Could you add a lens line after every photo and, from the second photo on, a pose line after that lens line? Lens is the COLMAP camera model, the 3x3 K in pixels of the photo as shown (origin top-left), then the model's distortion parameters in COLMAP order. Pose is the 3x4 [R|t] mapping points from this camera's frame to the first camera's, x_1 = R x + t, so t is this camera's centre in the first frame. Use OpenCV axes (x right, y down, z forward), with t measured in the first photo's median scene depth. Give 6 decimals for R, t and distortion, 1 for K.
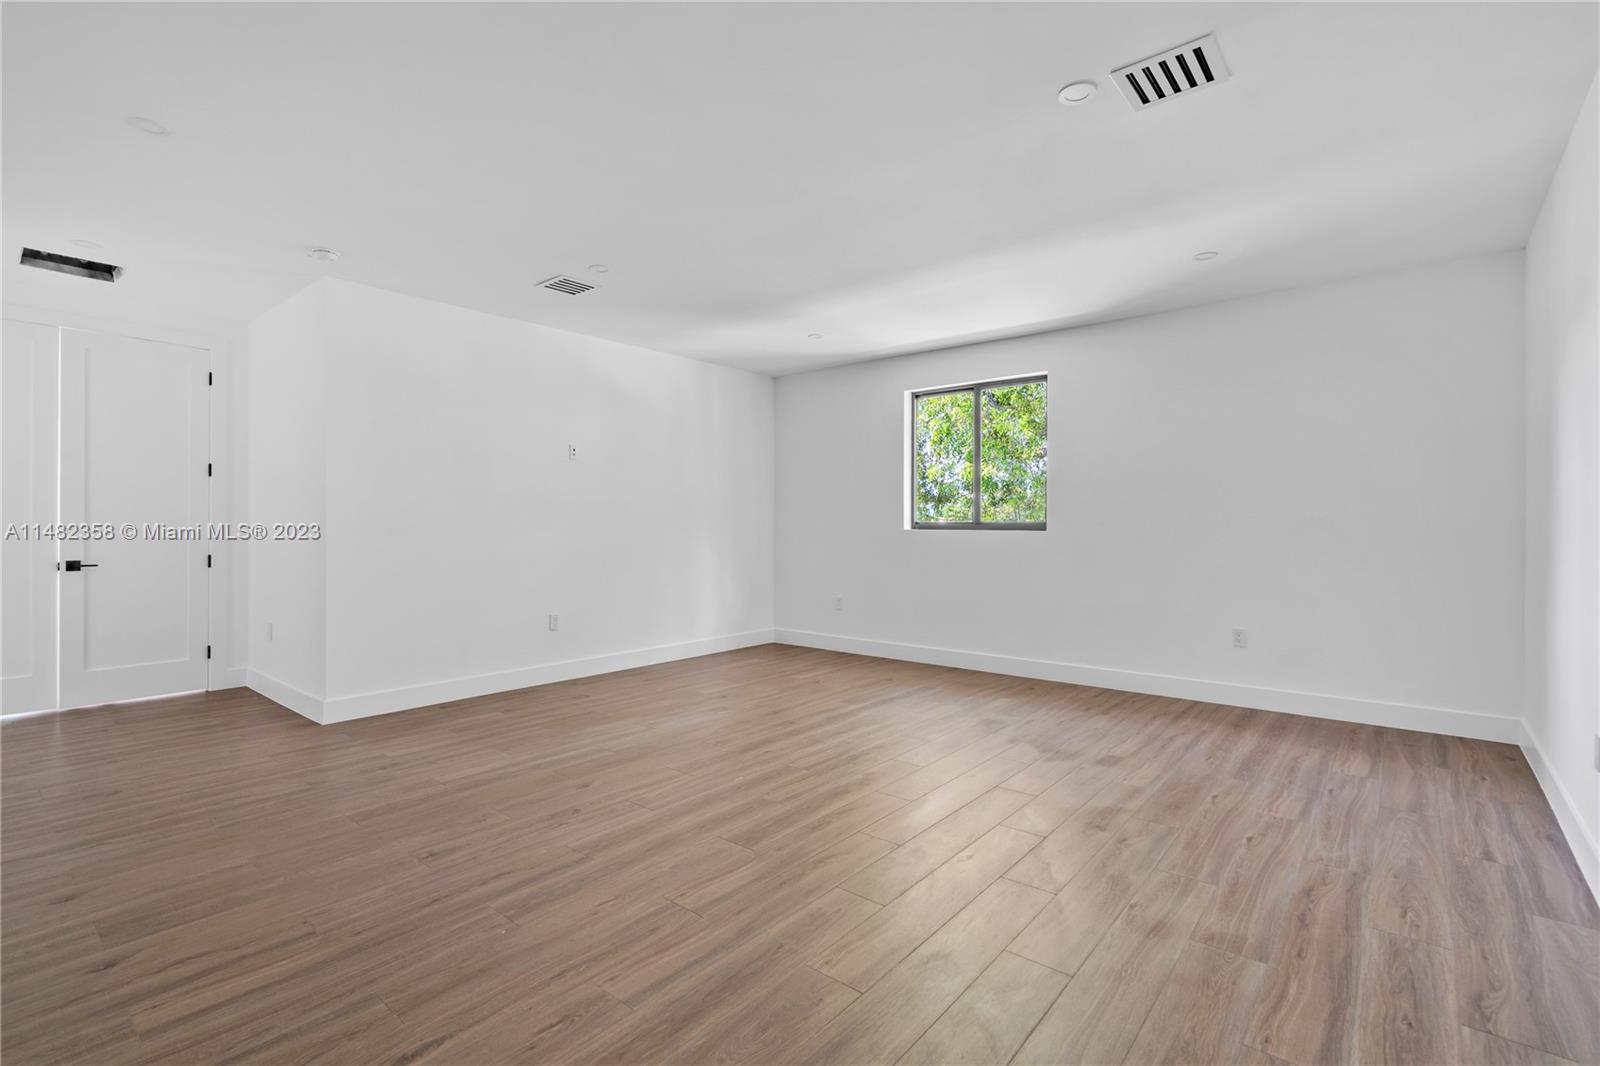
lens RADIAL K [[731.2, 0, 796.9], [0, 731.2, 527.9], [0, 0, 1]] dist [0.000160, 0.000421]
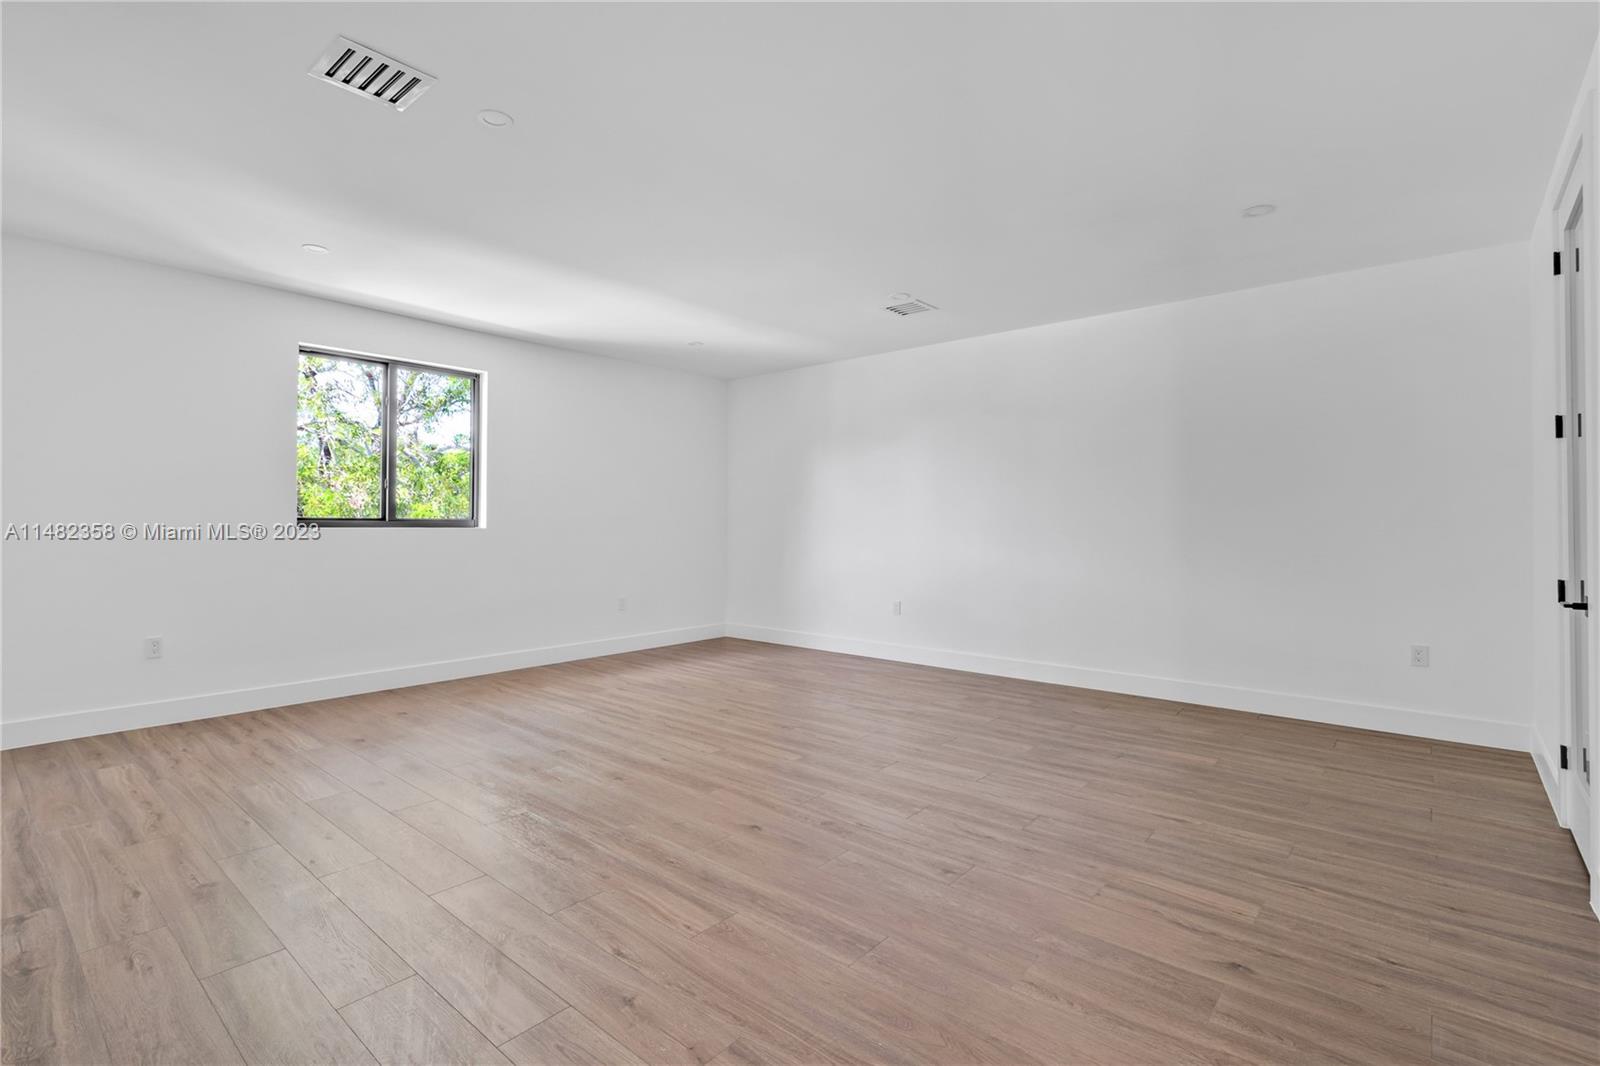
lens RADIAL K [[731.2, 0, 797.6], [0, 731.2, 524.3], [0, 0, 1]] dist [0.000160, 0.000421]
pose [[0.018951, -0.001907, 0.999819, -1.703091], [0.001104, 0.999998, 0.001887, -0.008275], [-0.999820, 0.001068, 0.018953, 1.378341]]
